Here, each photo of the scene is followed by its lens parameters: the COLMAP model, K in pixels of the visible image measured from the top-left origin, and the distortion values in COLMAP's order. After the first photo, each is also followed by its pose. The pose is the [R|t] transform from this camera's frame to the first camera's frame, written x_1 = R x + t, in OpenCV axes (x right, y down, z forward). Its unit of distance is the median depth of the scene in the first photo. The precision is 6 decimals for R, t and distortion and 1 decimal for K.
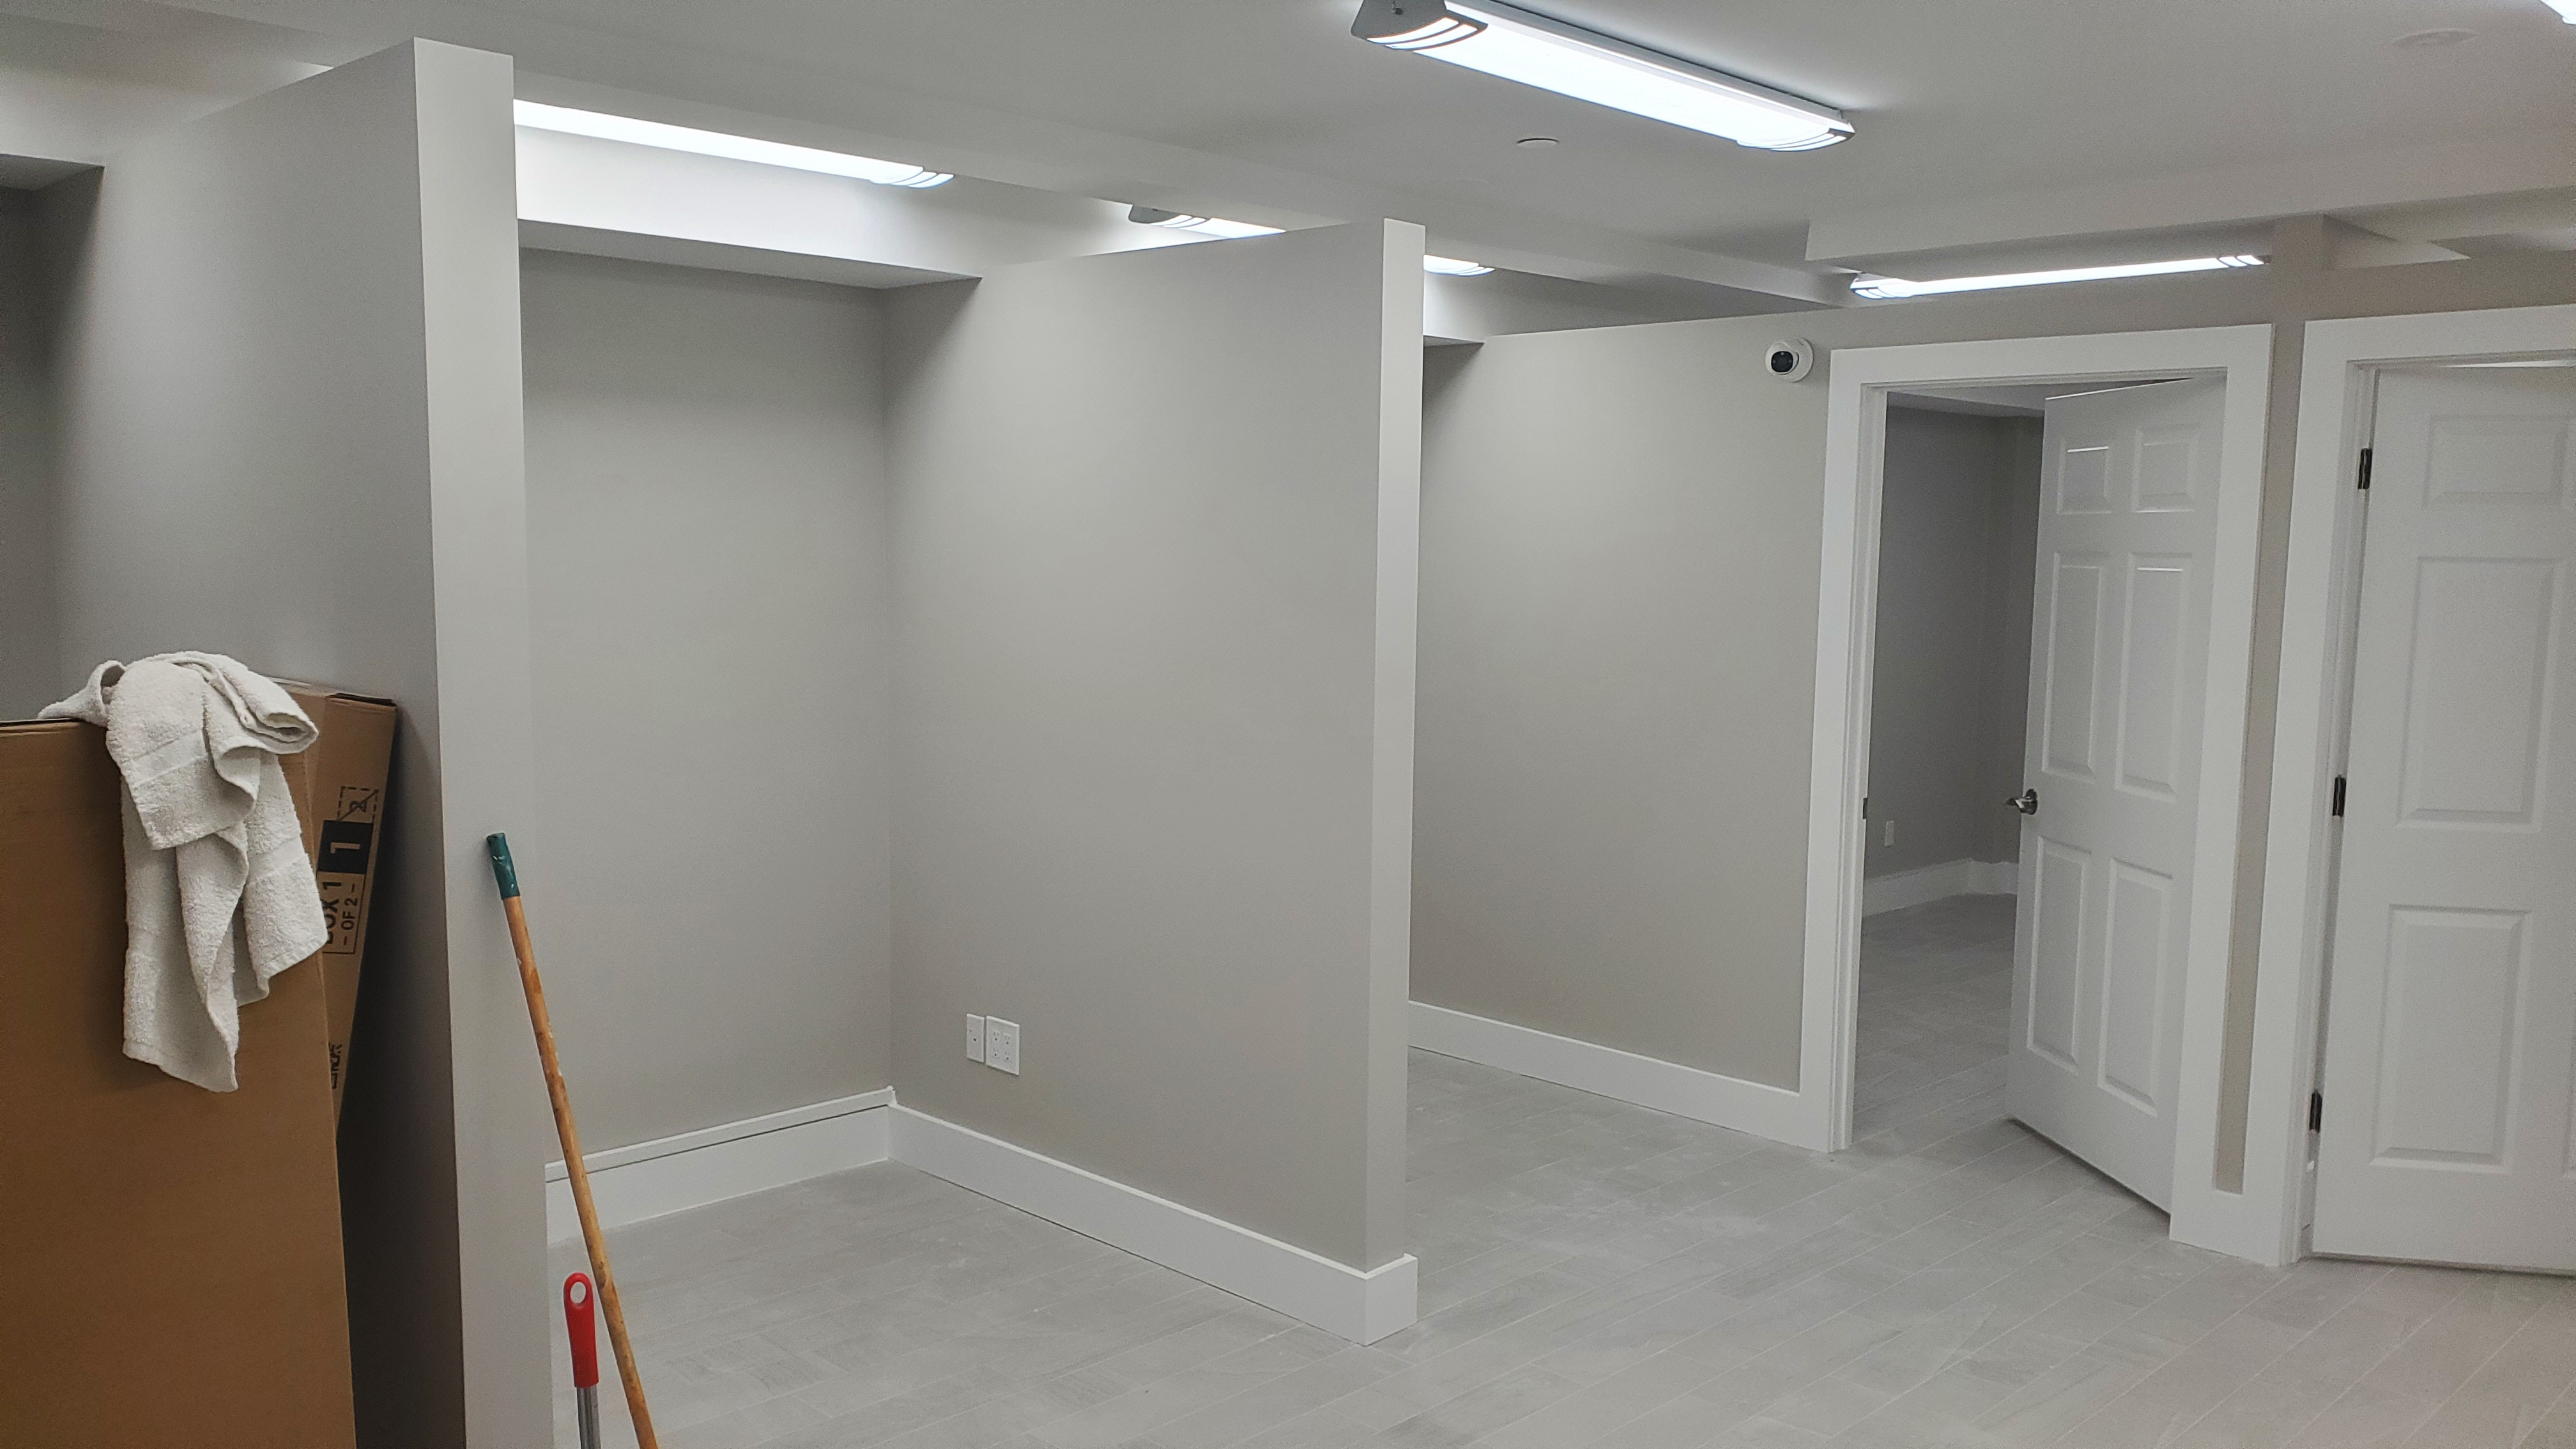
lens RADIAL K [[2052.3, 0, 1354.6], [0, 2052.3, 762.2], [0, 0, 1]] dist [0.086808, -0.011999]
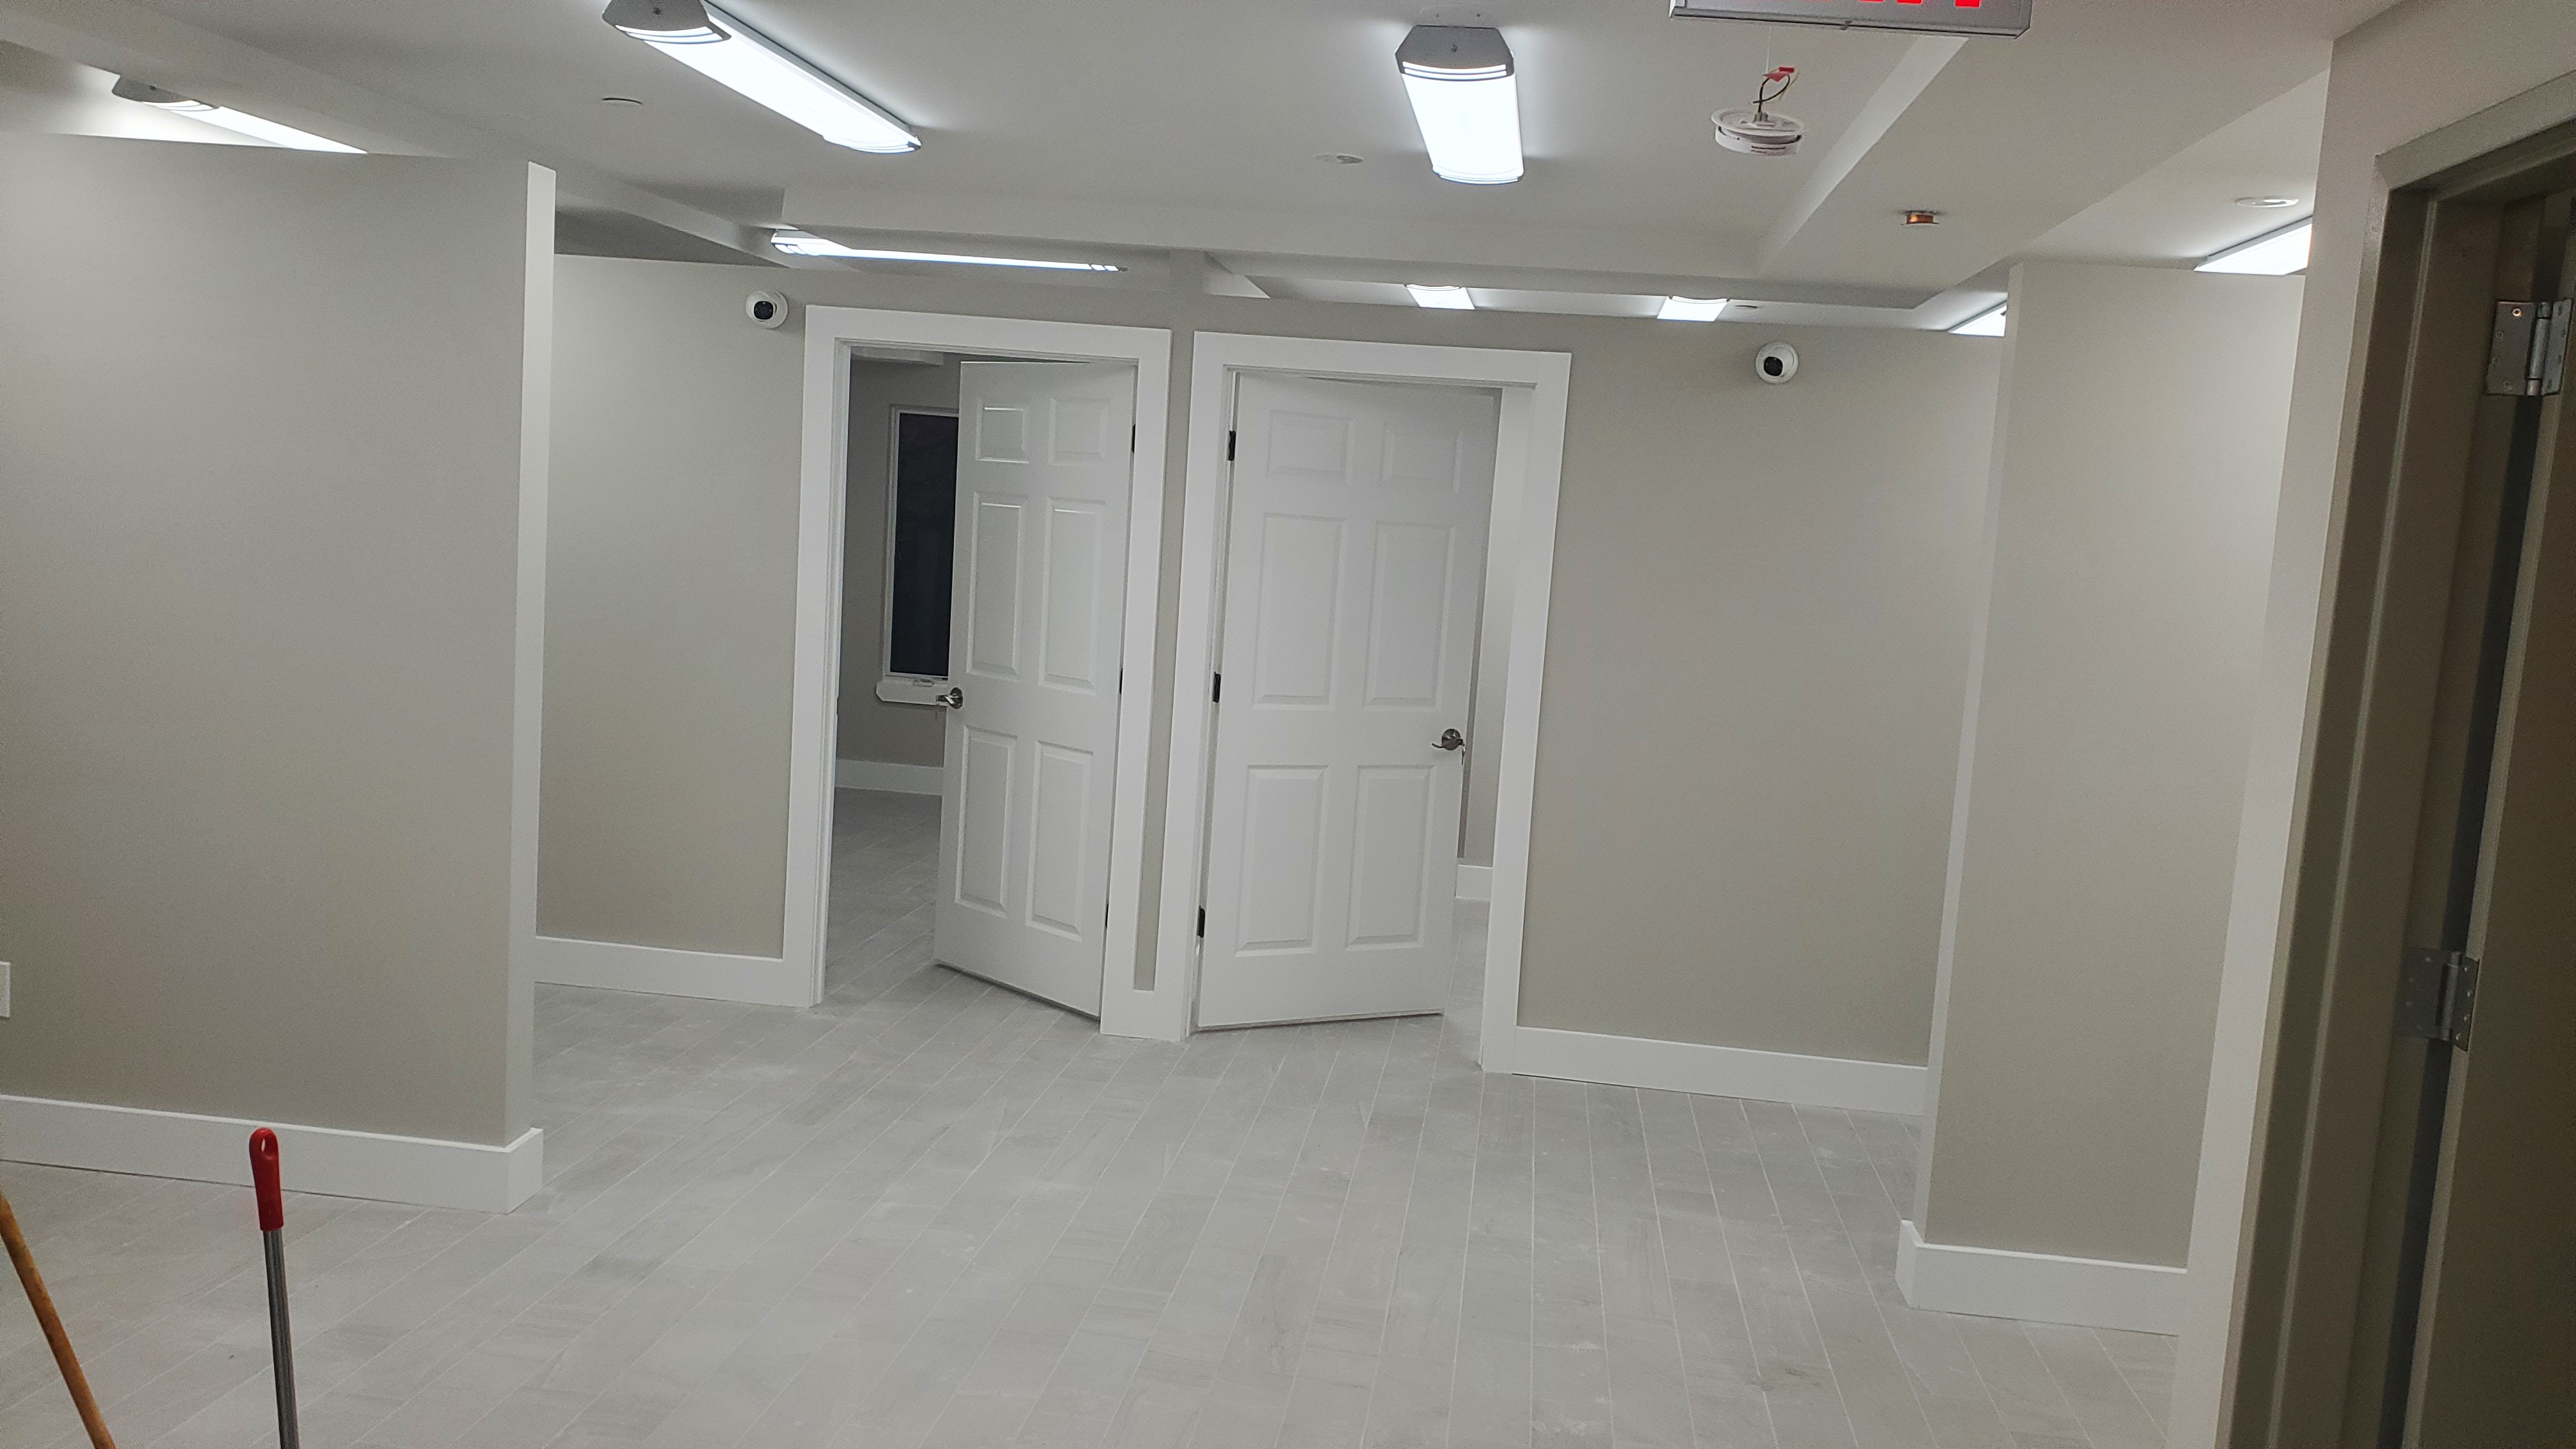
lens RADIAL K [[2052.3, 0, 1301.2], [0, 2052.3, 722.8], [0, 0, 1]] dist [0.086808, -0.011999]
pose [[0.809428, -0.027515, 0.586574, -0.252895], [0.012548, 0.999484, 0.029568, 0.000768], [-0.587085, -0.016573, 0.809356, -0.098950]]
